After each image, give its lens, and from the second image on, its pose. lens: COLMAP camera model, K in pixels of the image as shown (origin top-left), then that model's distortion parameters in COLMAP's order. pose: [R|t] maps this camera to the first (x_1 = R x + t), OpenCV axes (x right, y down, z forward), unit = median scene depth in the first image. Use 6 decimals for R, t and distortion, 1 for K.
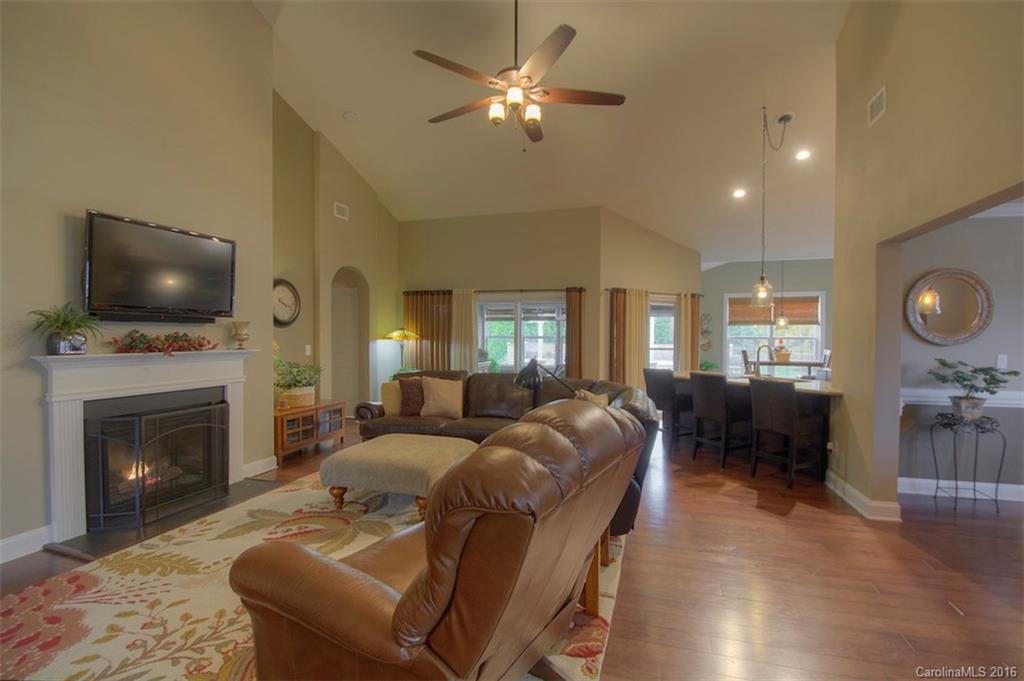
lens RADIAL K [[451.2, 0, 519.7], [0, 451.2, 341.6], [0, 0, 1]] dist [-0.010664, -0.007629]
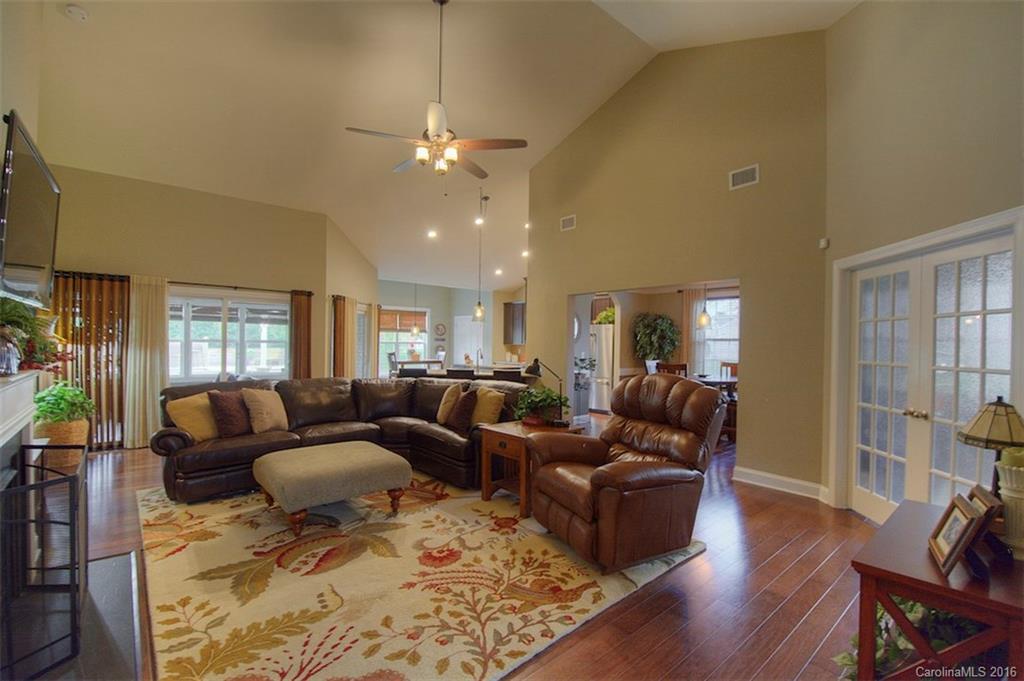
lens RADIAL K [[451.2, 0, 511.8], [0, 451.2, 347.5], [0, 0, 1]] dist [-0.010664, -0.007629]
pose [[0.542484, -0.003481, 0.840059, -0.583660], [-0.003551, 0.999973, 0.006437, -0.006619], [-0.840059, -0.006475, 0.542457, 0.098874]]
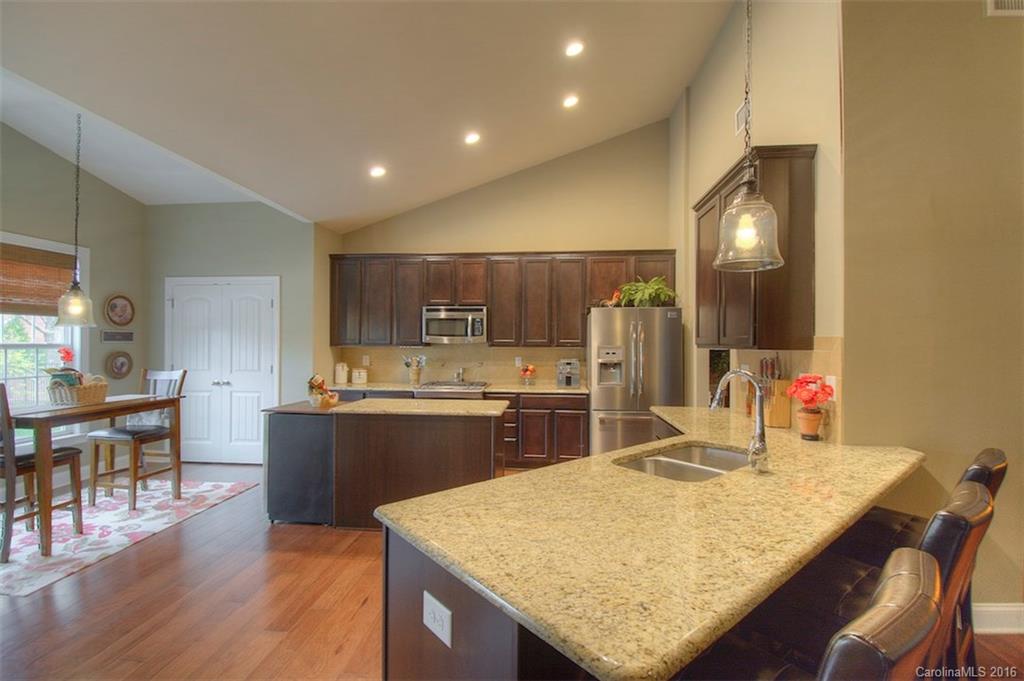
lens RADIAL K [[451.2, 0, 516.9], [0, 451.2, 341.6], [0, 0, 1]] dist [-0.010664, -0.007629]
pose [[-0.187286, 0.000125, 0.982305, 0.221555], [0.005039, 0.999987, 0.000833, -0.018416], [-0.982292, 0.005106, -0.187284, 1.137918]]
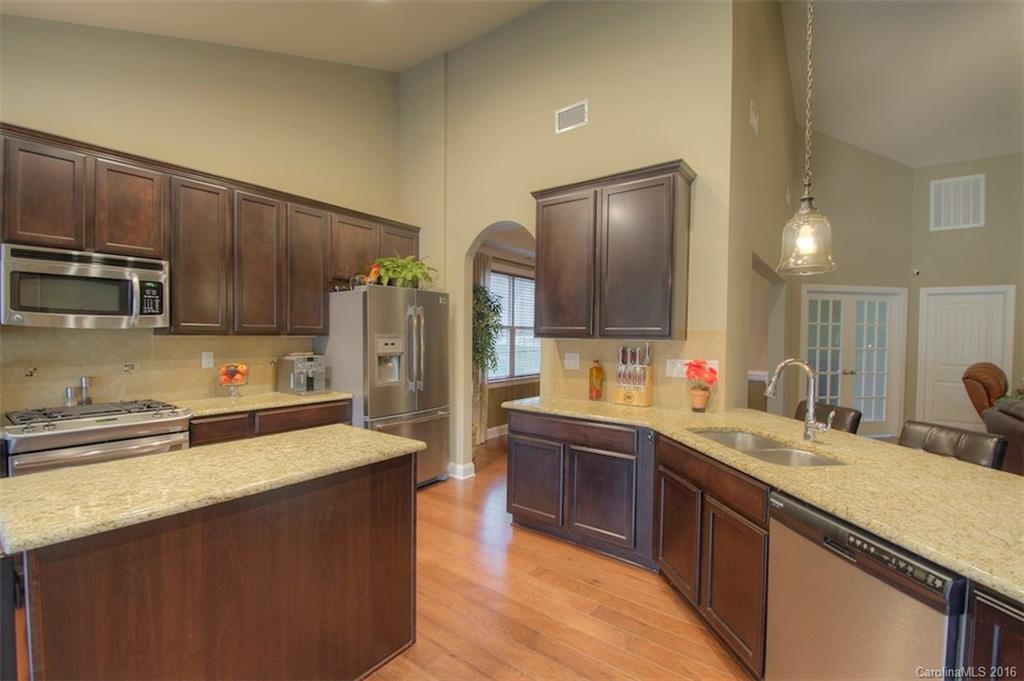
lens RADIAL K [[451.2, 0, 509.5], [0, 451.2, 342.9], [0, 0, 1]] dist [-0.010664, -0.007629]
pose [[-0.932317, -0.022673, 0.360931, 0.636626], [-0.012619, 0.999465, 0.030189, -0.018530], [-0.361423, 0.023591, -0.932104, 1.376915]]
